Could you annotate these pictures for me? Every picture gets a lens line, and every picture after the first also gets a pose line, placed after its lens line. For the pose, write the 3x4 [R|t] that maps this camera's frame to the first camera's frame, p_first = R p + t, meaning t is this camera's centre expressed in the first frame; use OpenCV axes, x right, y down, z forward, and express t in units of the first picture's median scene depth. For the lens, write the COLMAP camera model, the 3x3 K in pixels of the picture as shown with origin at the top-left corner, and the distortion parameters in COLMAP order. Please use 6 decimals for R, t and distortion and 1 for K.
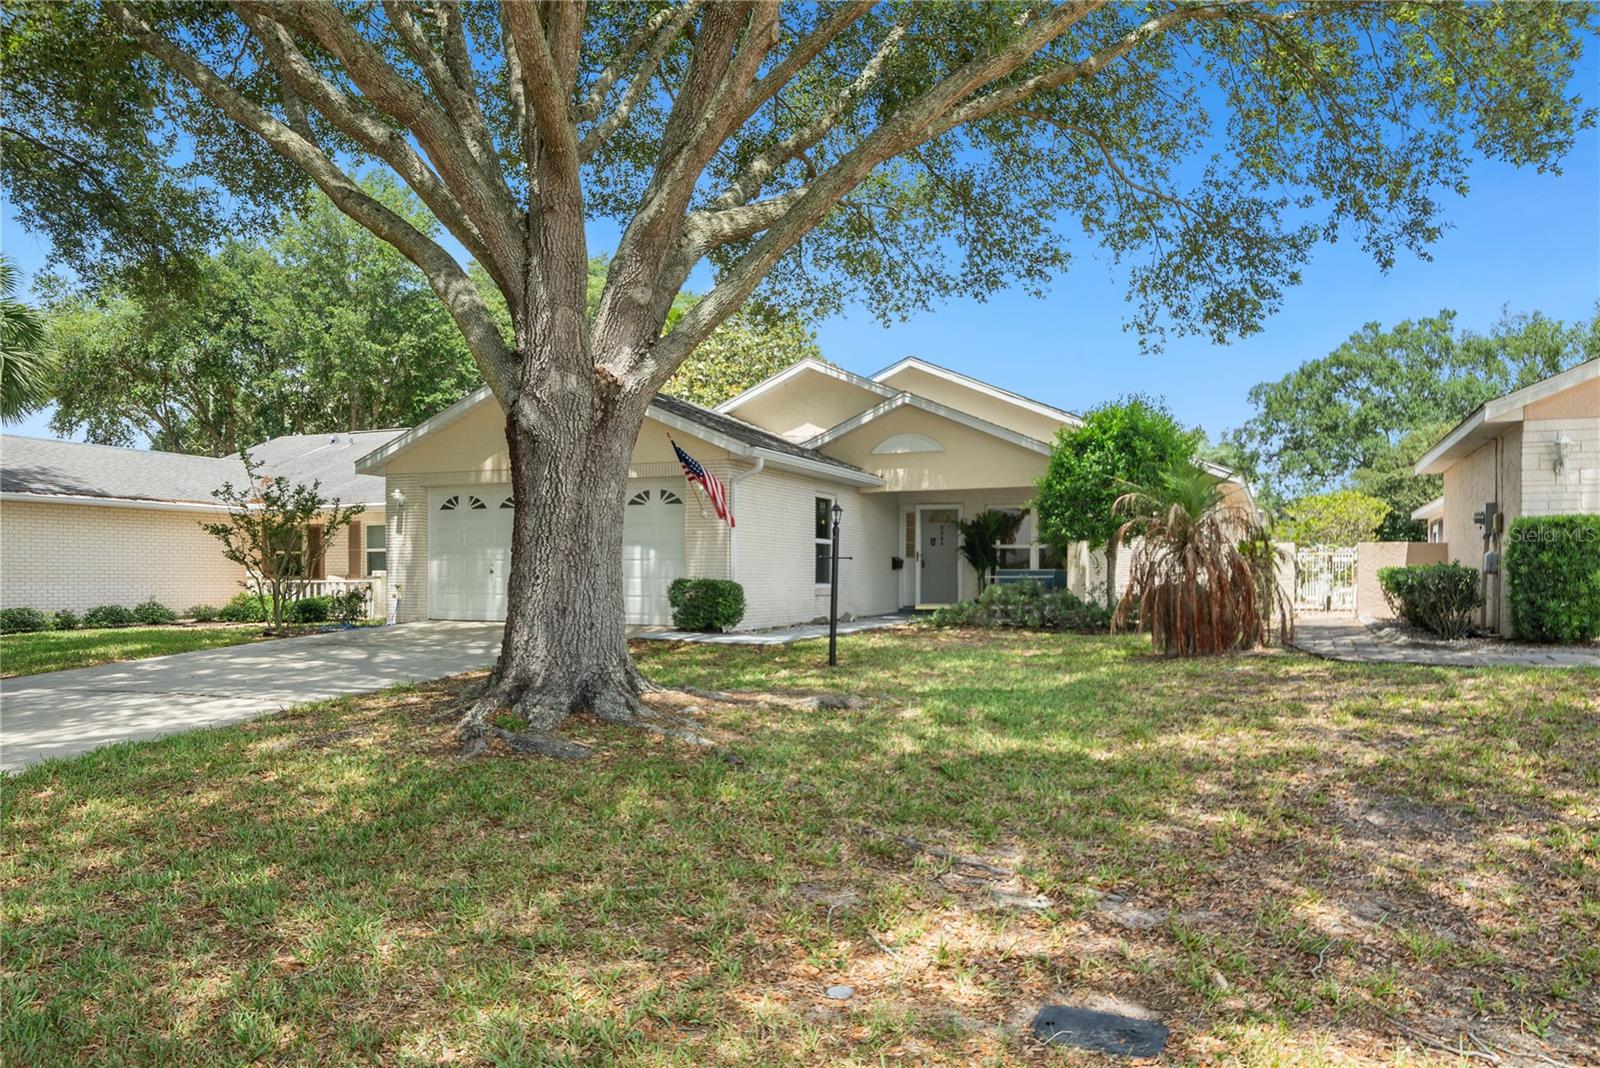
lens RADIAL K [[1109.0, 0, 800.0], [0, 1109.0, 534.0], [0, 0, 1]] dist [-0.000459, -0.000249]
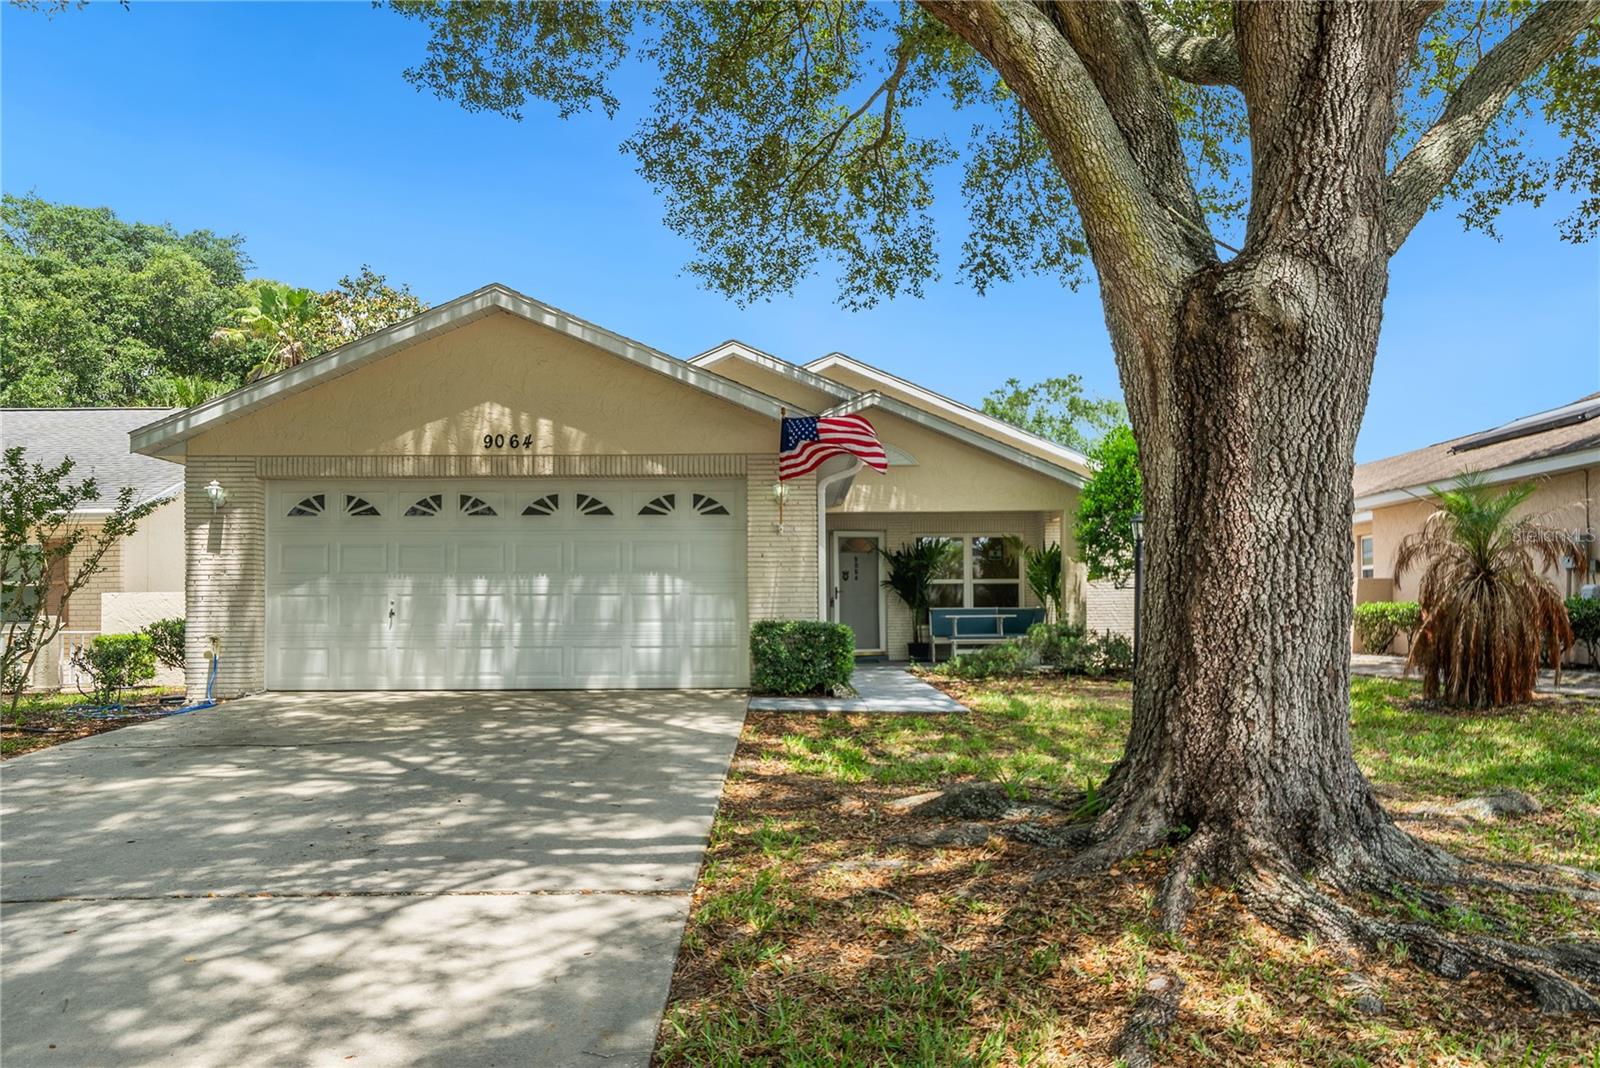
lens RADIAL K [[1109.0, 0, 800.0], [0, 1109.0, 534.0], [0, 0, 1]] dist [-0.000459, -0.000249]
pose [[0.911627, 0.022212, 0.410418, -0.316731], [-0.006758, 0.999214, -0.039068, 0.011053], [-0.410963, 0.032842, 0.911060, 0.305292]]
